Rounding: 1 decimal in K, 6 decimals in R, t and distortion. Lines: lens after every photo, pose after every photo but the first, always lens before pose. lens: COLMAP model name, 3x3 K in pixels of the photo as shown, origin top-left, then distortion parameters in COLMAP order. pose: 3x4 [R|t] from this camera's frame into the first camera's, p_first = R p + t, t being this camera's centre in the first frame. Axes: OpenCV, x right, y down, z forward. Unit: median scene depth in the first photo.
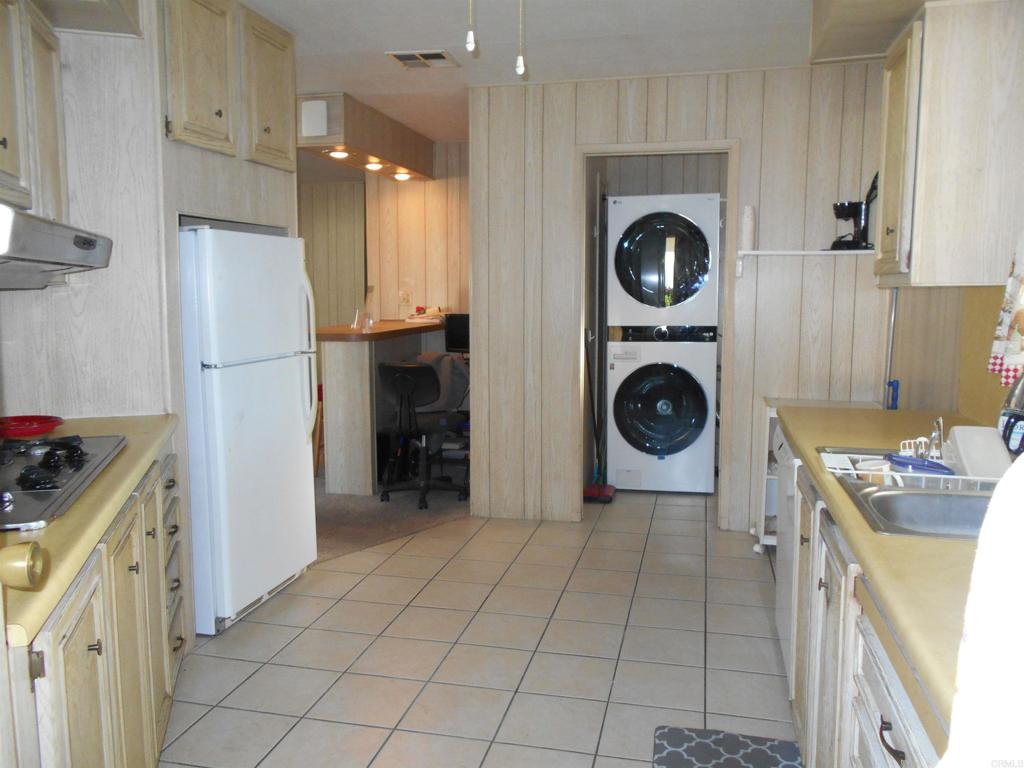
lens RADIAL K [[805.5, 0, 512.0], [0, 805.5, 384.0], [0, 0, 1]] dist [-0.075101, 0.100400]
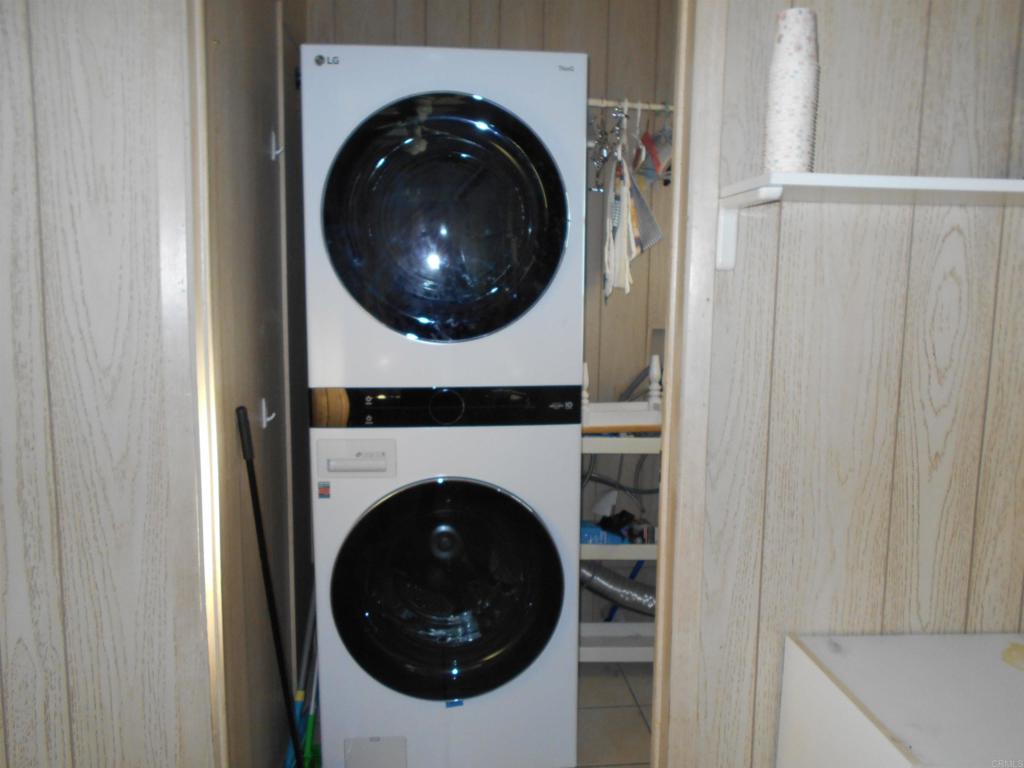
lens RADIAL K [[805.5, 0, 512.0], [0, 805.5, 384.0], [0, 0, 1]] dist [-0.075101, 0.100400]
pose [[0.944973, -0.029635, 0.325802, 0.085589], [0.024388, 0.999499, 0.020180, -0.080114], [-0.326237, -0.011124, 0.945223, 0.606145]]
